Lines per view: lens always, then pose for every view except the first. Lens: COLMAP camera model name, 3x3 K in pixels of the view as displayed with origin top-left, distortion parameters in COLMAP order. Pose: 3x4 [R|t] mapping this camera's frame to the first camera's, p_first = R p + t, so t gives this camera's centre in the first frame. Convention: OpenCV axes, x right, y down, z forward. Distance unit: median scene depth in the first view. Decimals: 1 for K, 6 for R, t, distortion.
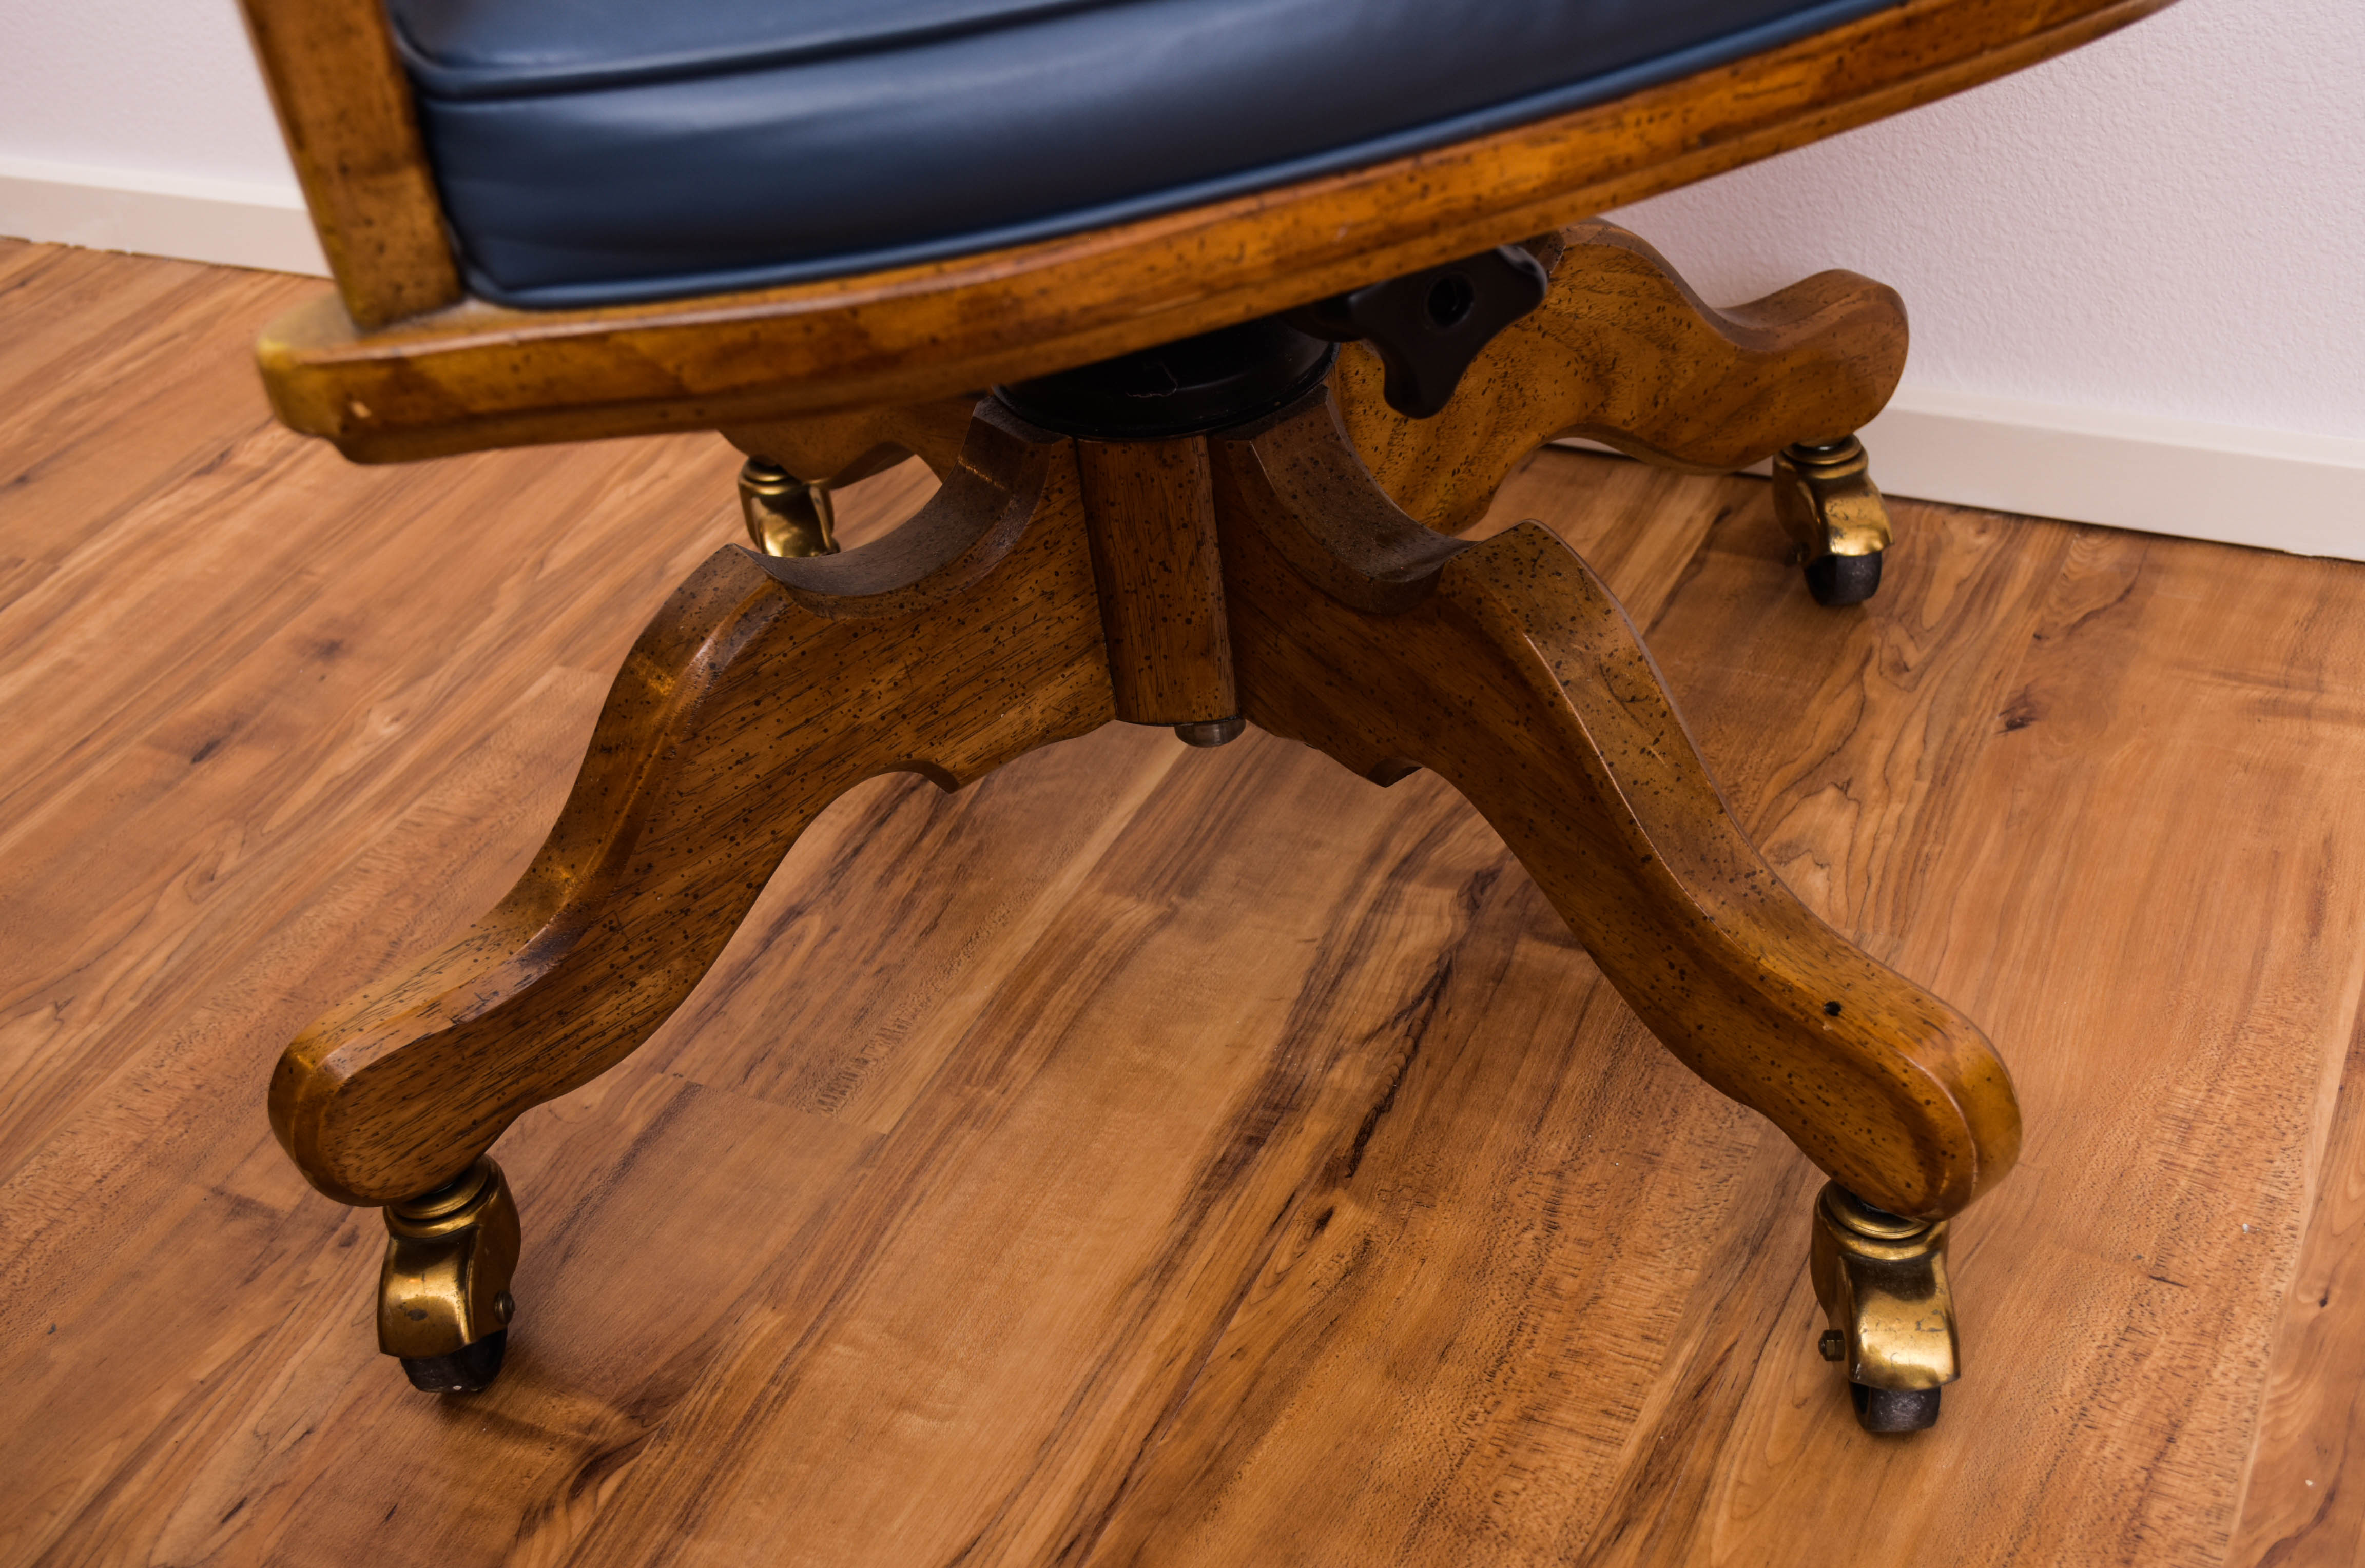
lens RADIAL K [[2807.1, 0, 1180.3], [0, 2807.1, 783.2], [0, 0, 1]] dist [-0.015430, 0.003845]
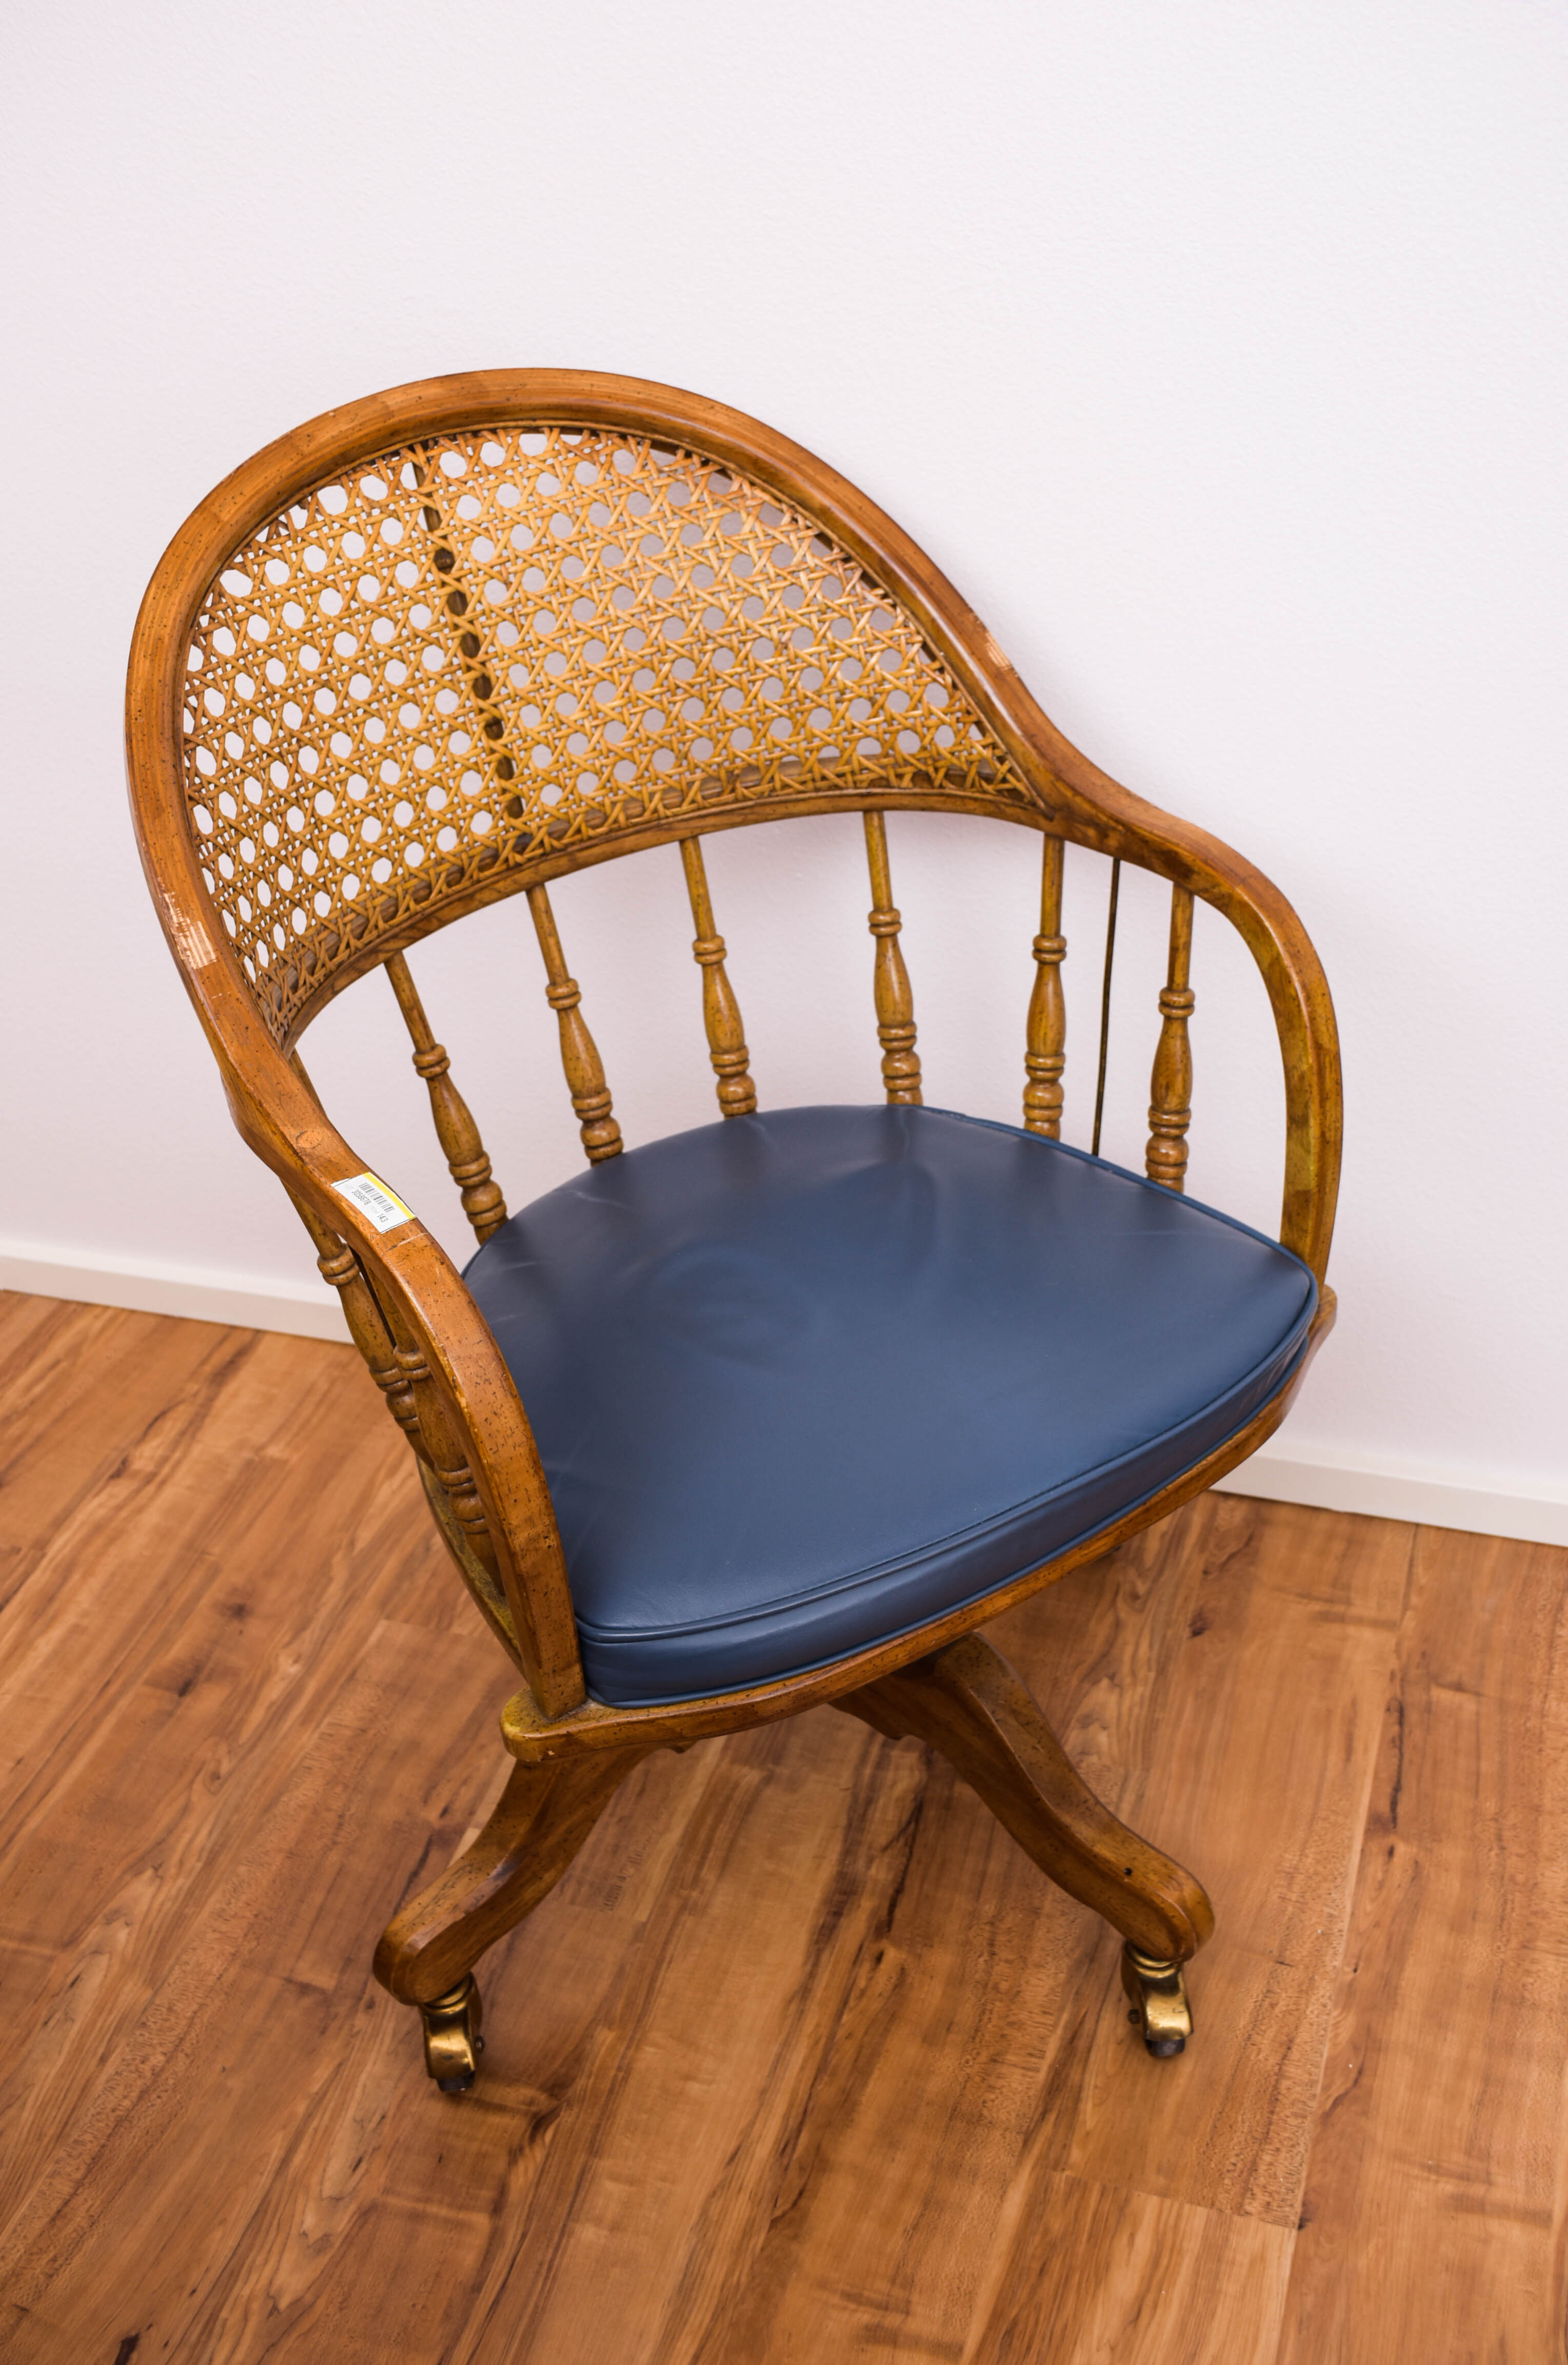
lens RADIAL K [[2430.2, 0, 787.1], [0, 2430.2, 1165.4], [0, 0, 1]] dist [-0.011126, -0.005261]
pose [[0.990206, -0.046843, 0.131524, -0.194521], [0.051201, 0.998239, -0.029944, -0.325456], [-0.129890, 0.036385, 0.990861, -0.660114]]
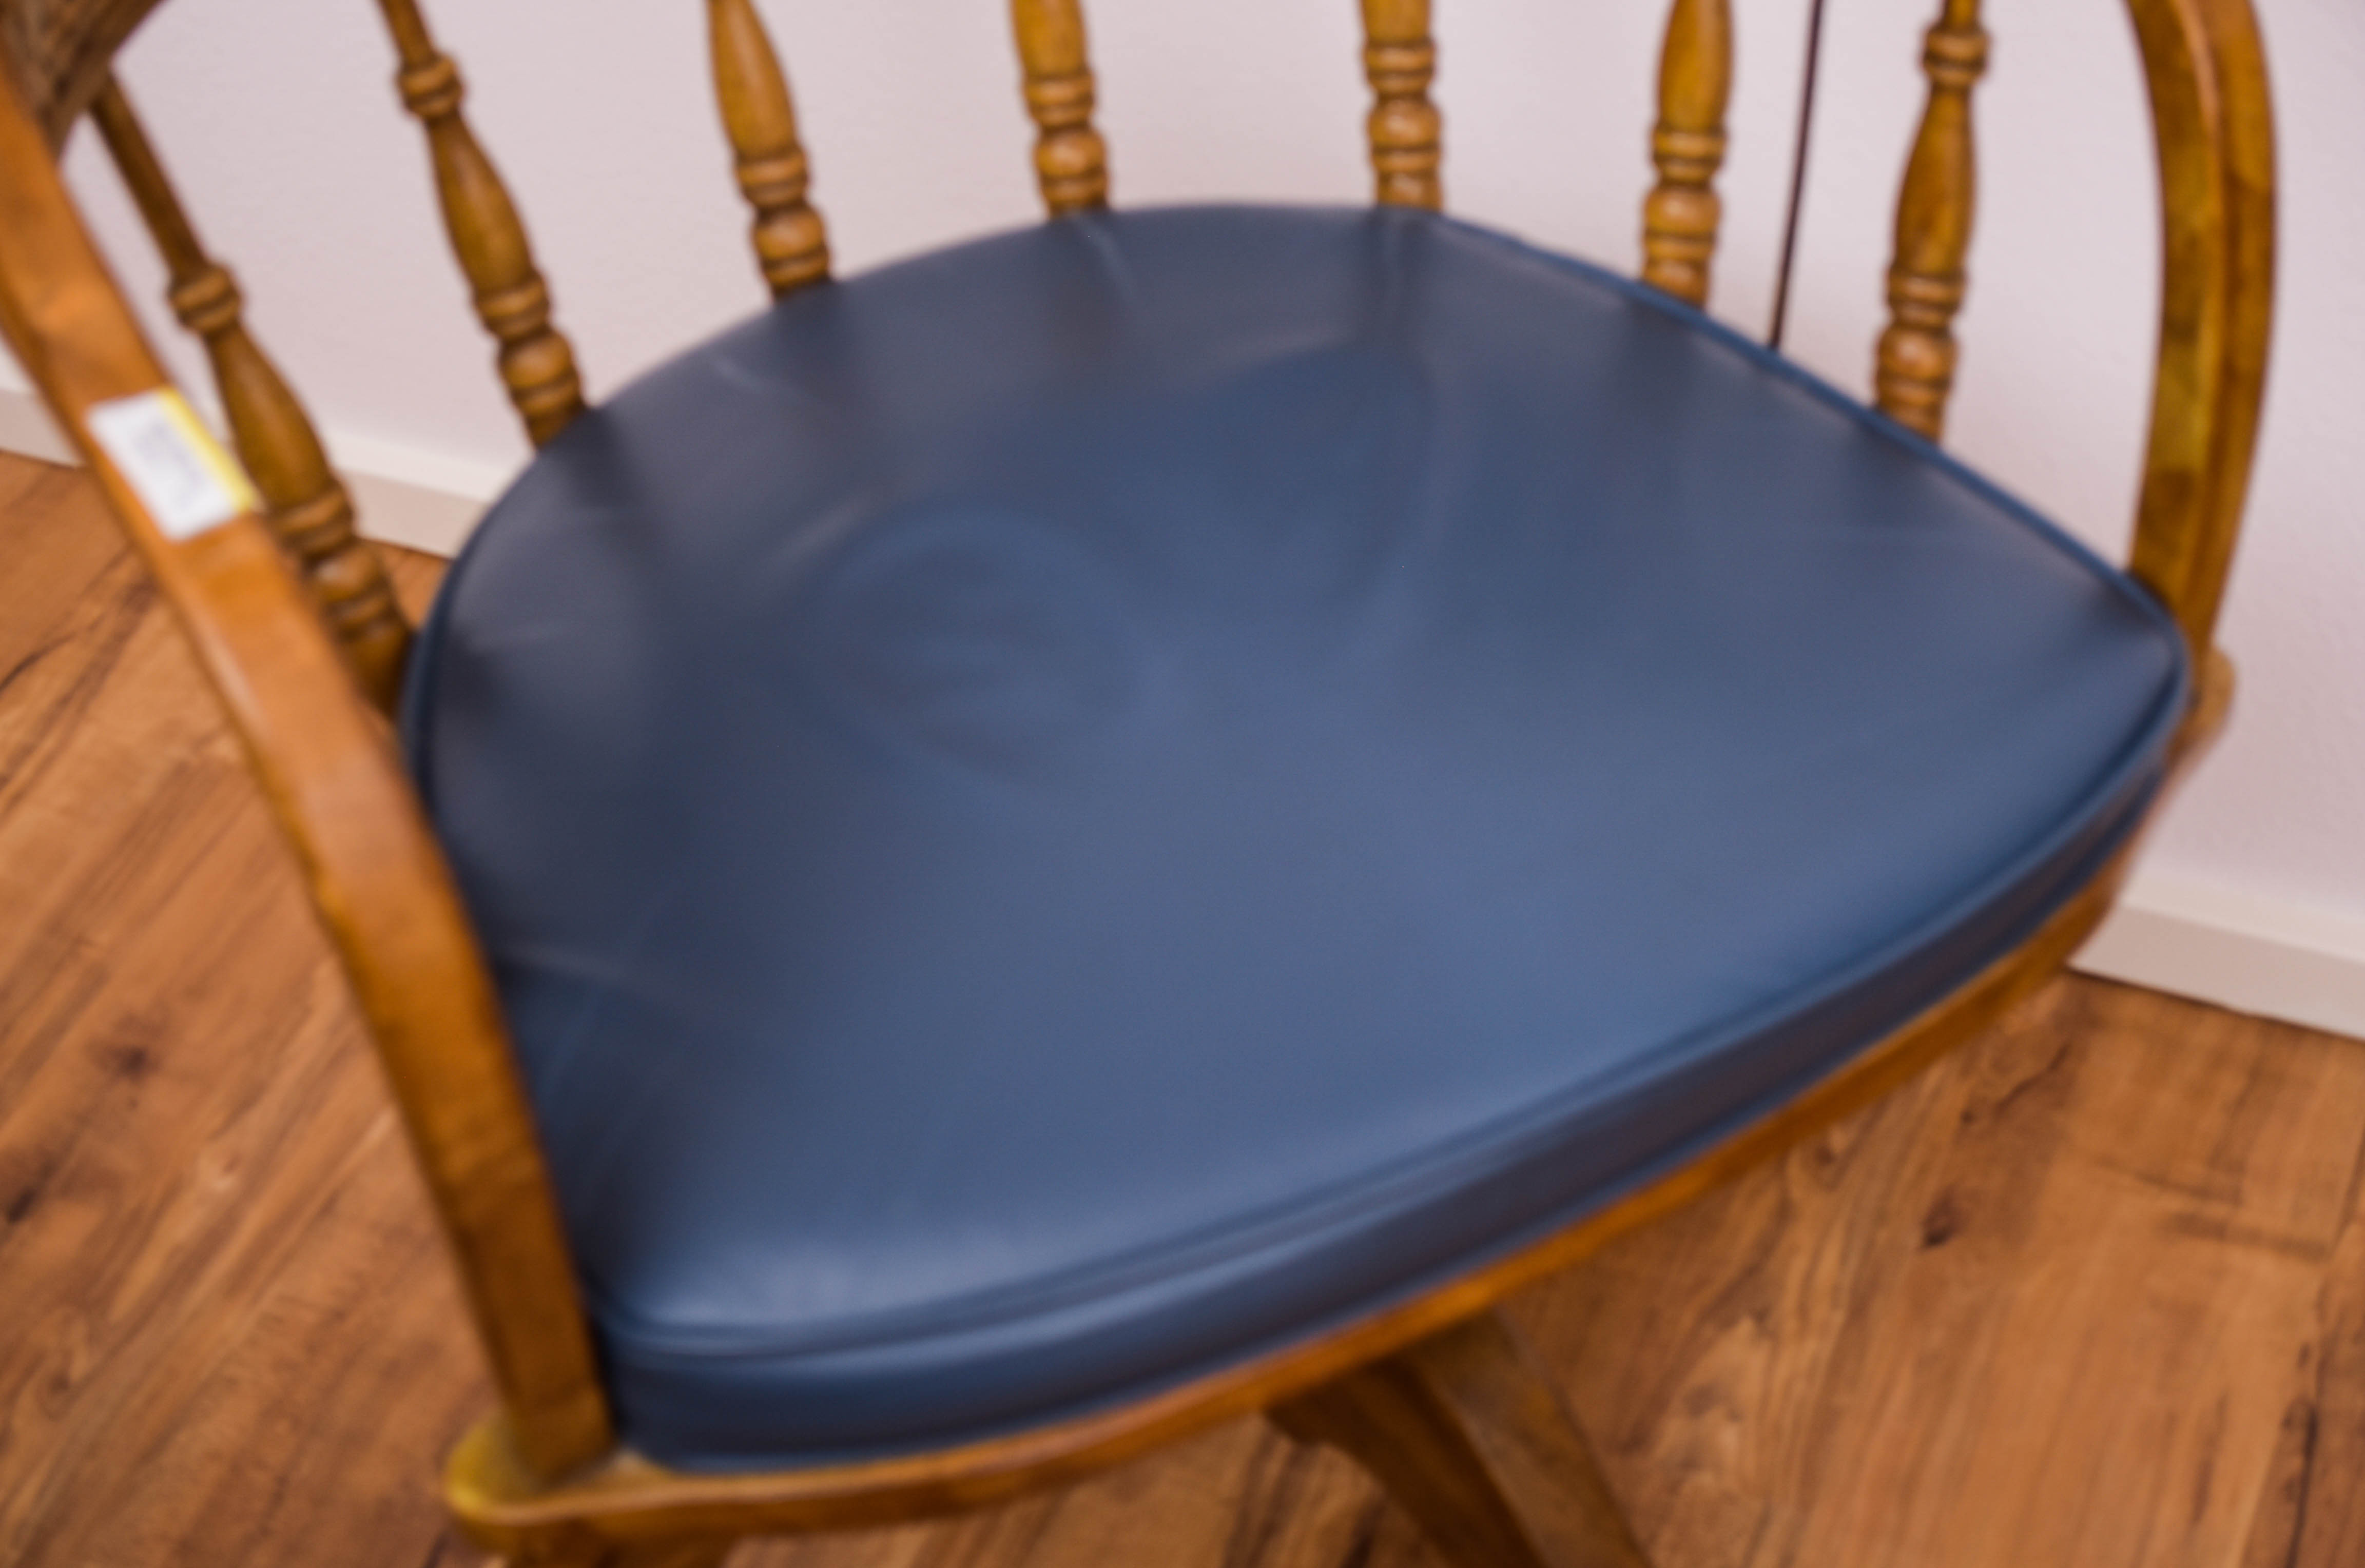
lens RADIAL K [[4266.5, 0, 1187.6], [0, 4266.5, 791.7], [0, 0, 1]] dist [-0.019666, 0.070979]
pose [[0.997235, -0.006954, 0.073992, -0.081107], [-0.003362, 0.990373, 0.138385, -0.412590], [-0.074242, -0.138251, 0.987611, -0.478249]]
